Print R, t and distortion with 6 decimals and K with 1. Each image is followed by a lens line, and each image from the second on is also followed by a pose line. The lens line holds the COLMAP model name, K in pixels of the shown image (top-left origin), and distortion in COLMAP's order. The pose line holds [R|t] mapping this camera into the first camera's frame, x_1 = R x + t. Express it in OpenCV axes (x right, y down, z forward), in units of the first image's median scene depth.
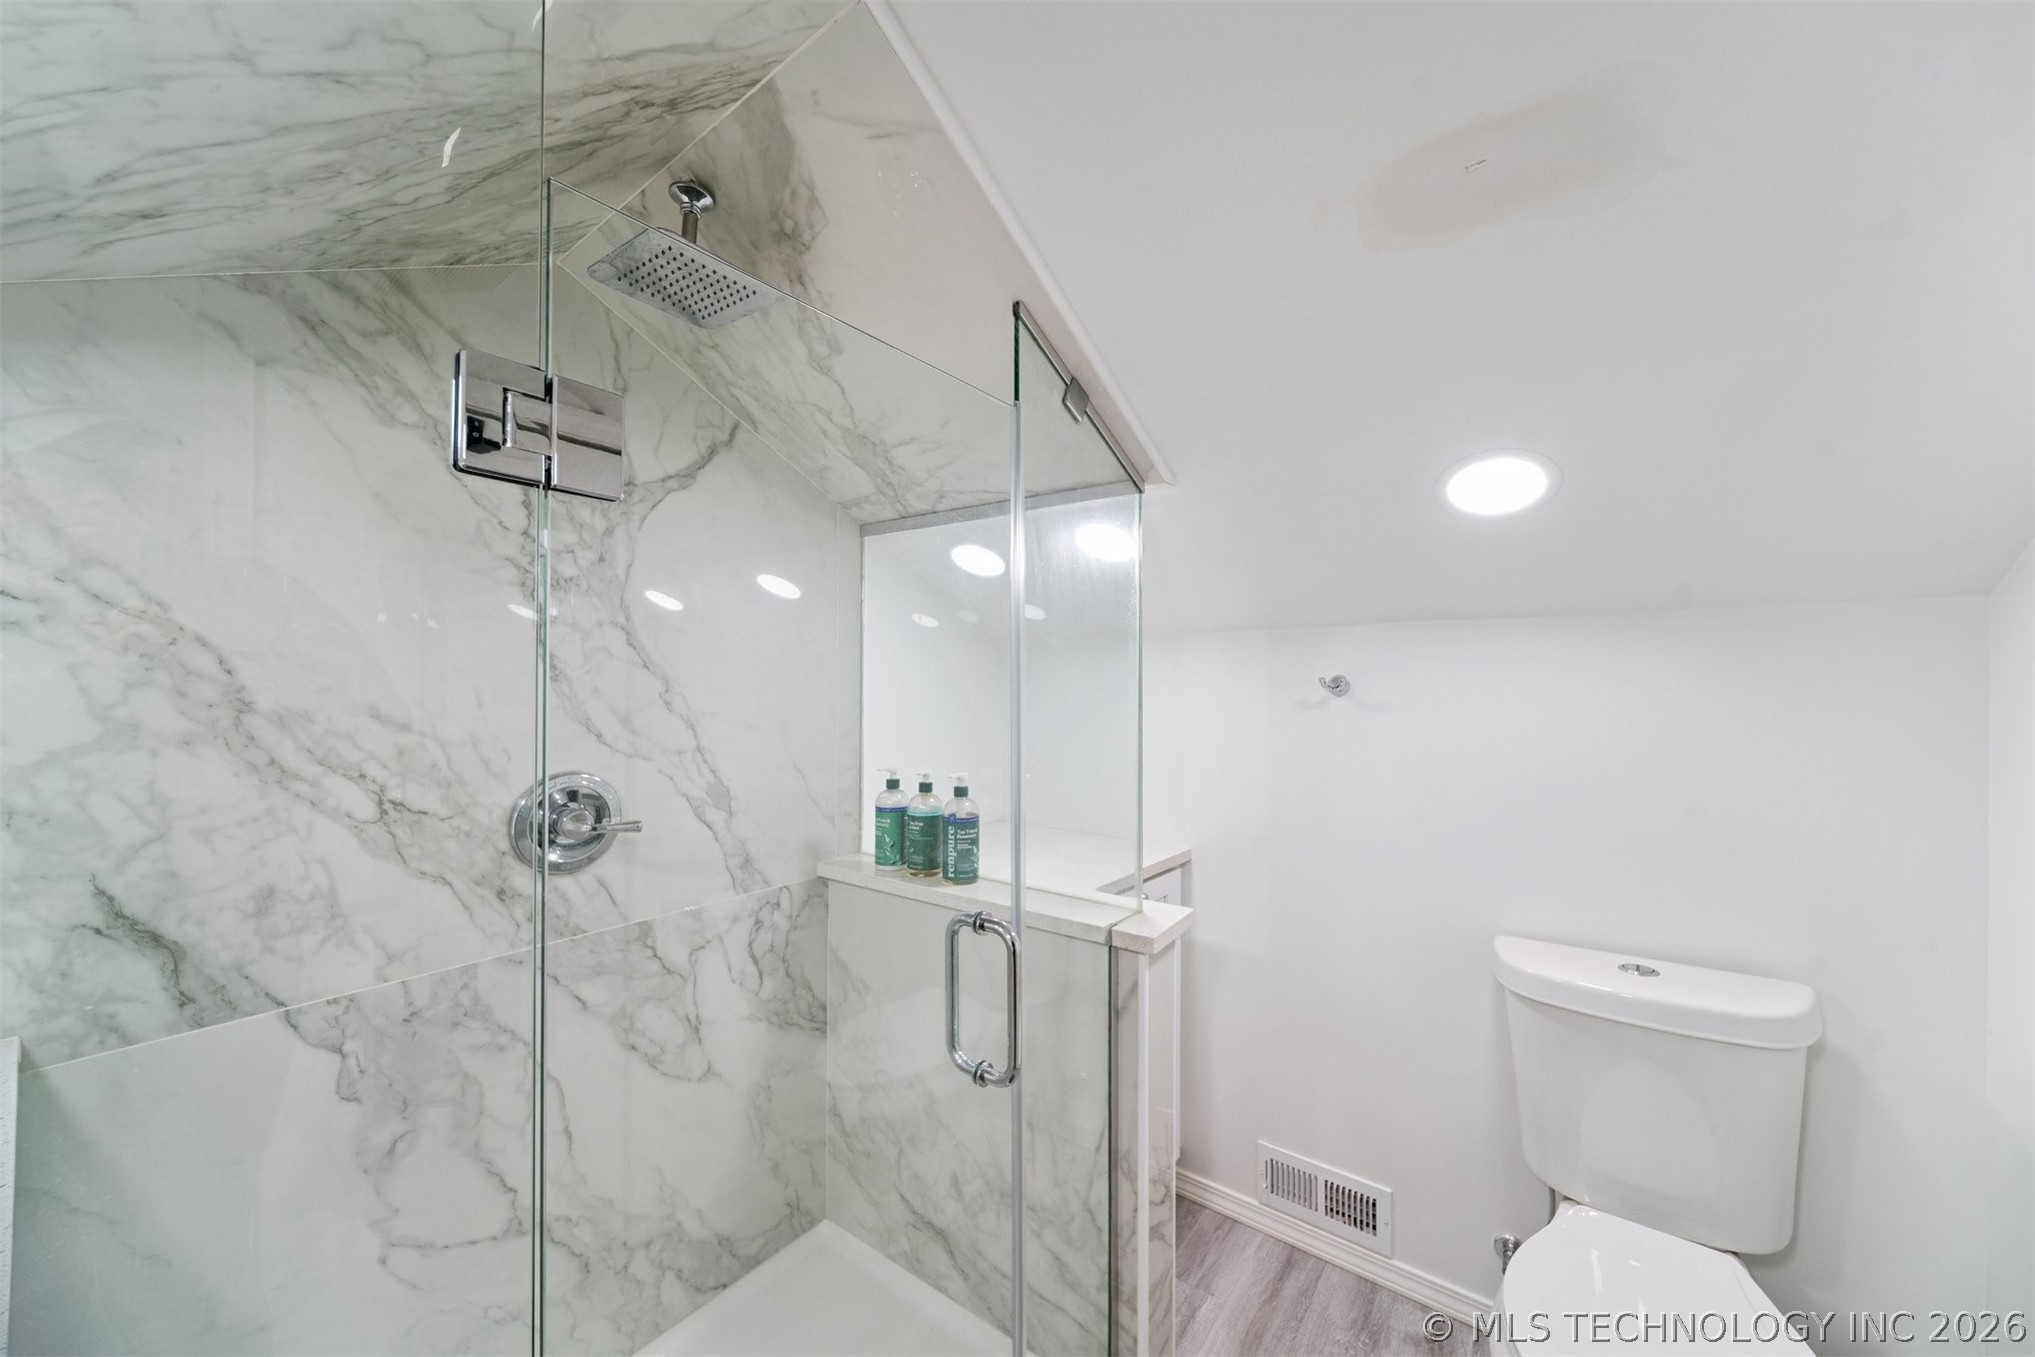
lens RADIAL K [[729.9, 0, 1017.5], [0, 729.9, 678.5], [0, 0, 1]] dist [0.005776, -0.003422]
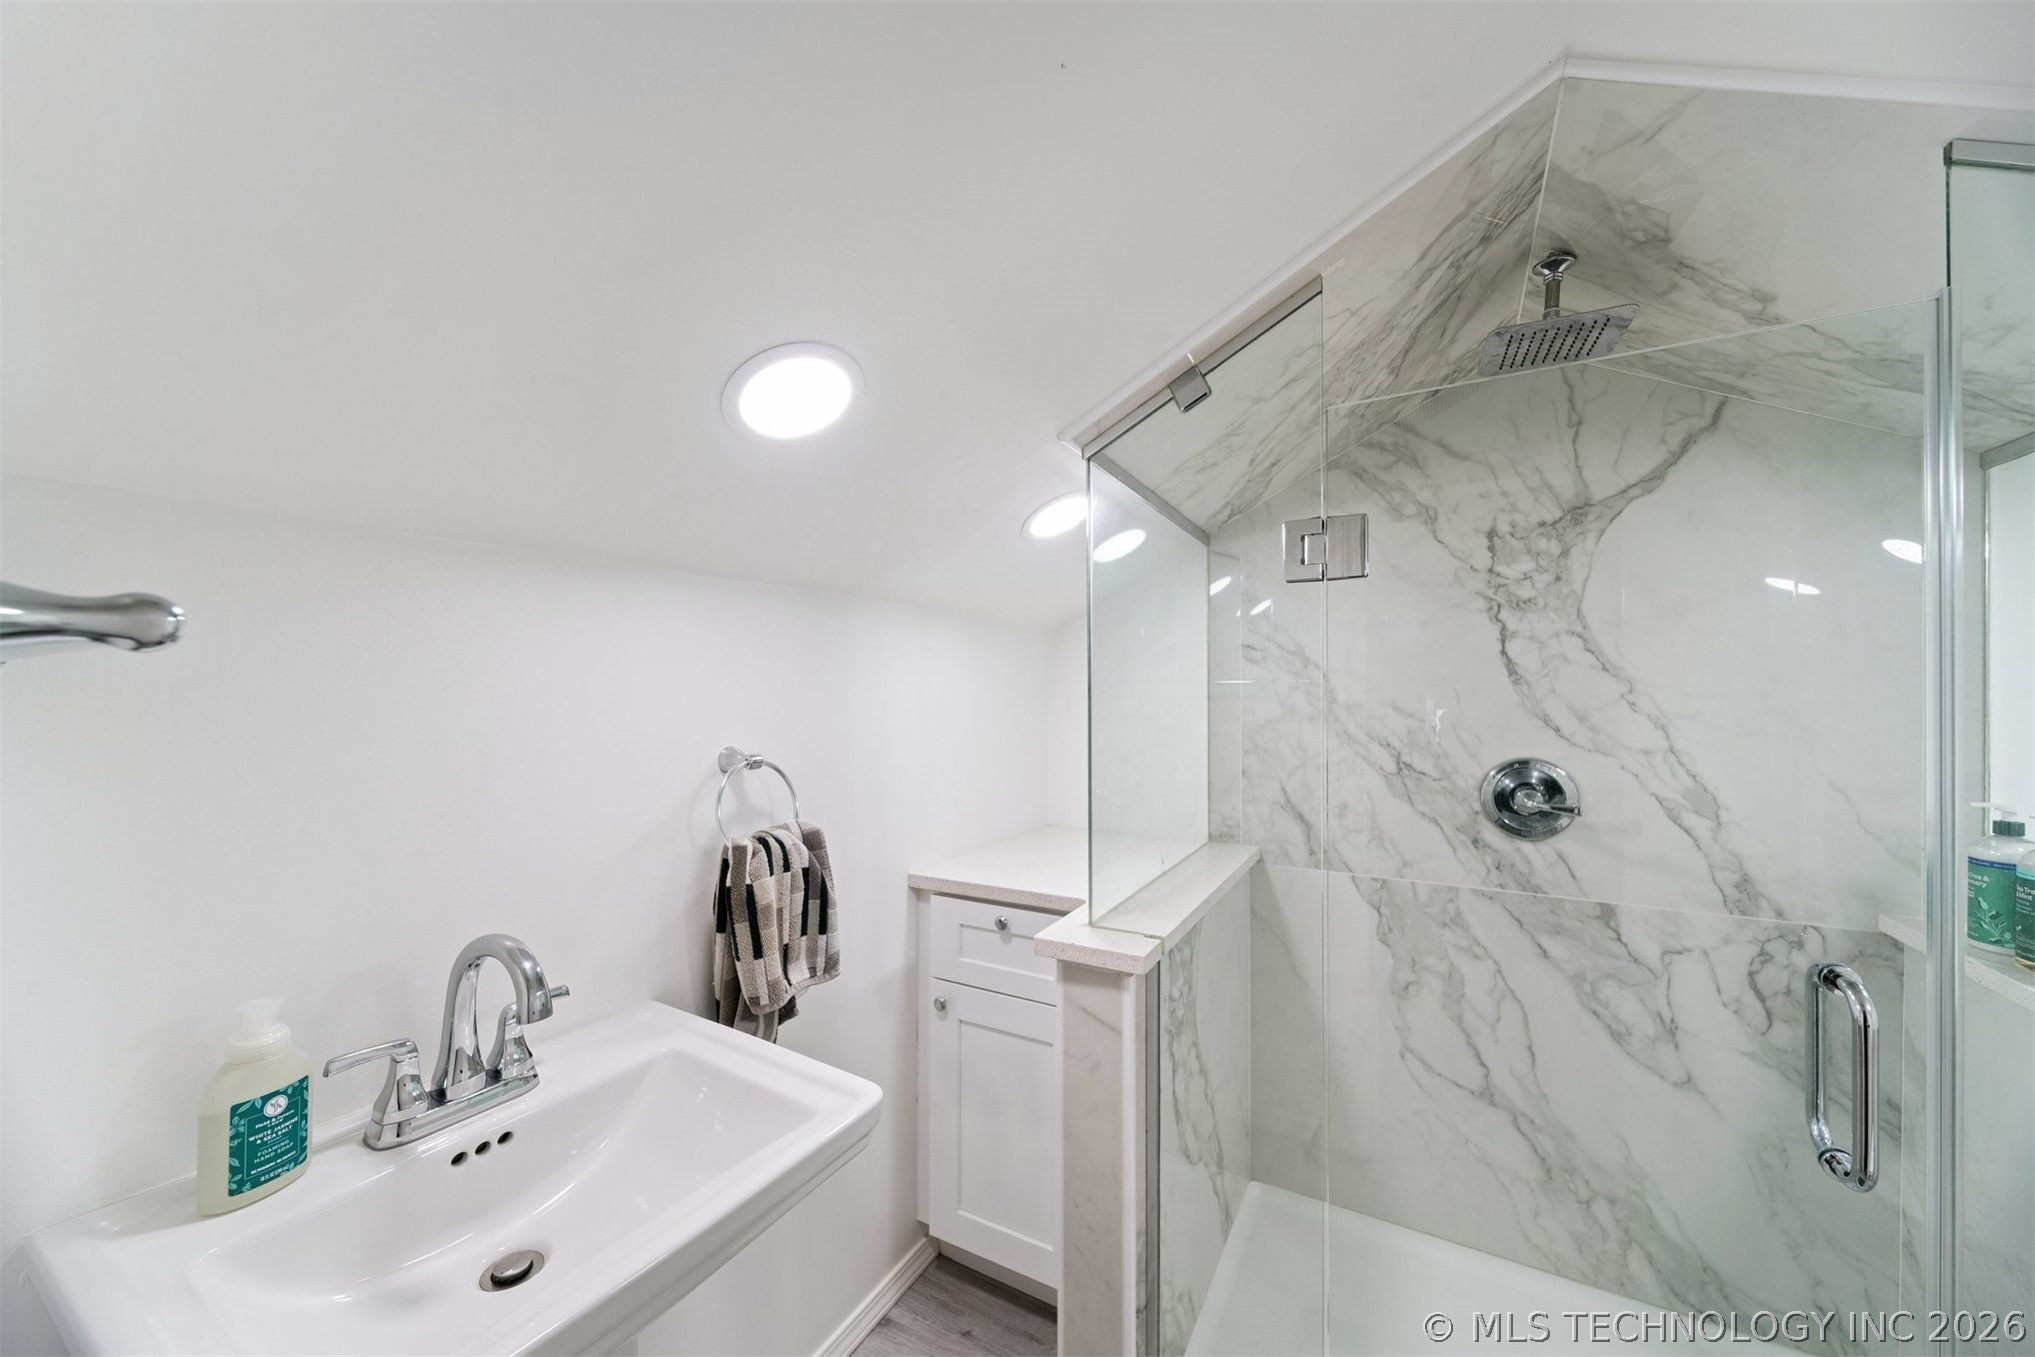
lens RADIAL K [[732.6, 0, 1031.2], [0, 732.6, 685.6], [0, 0, 1]] dist [-0.000053, -0.000060]
pose [[0.135132, -0.008740, -0.990789, 0.483275], [0.014728, 0.999868, -0.006812, 0.002880], [0.990718, -0.013672, 0.135243, 0.009359]]
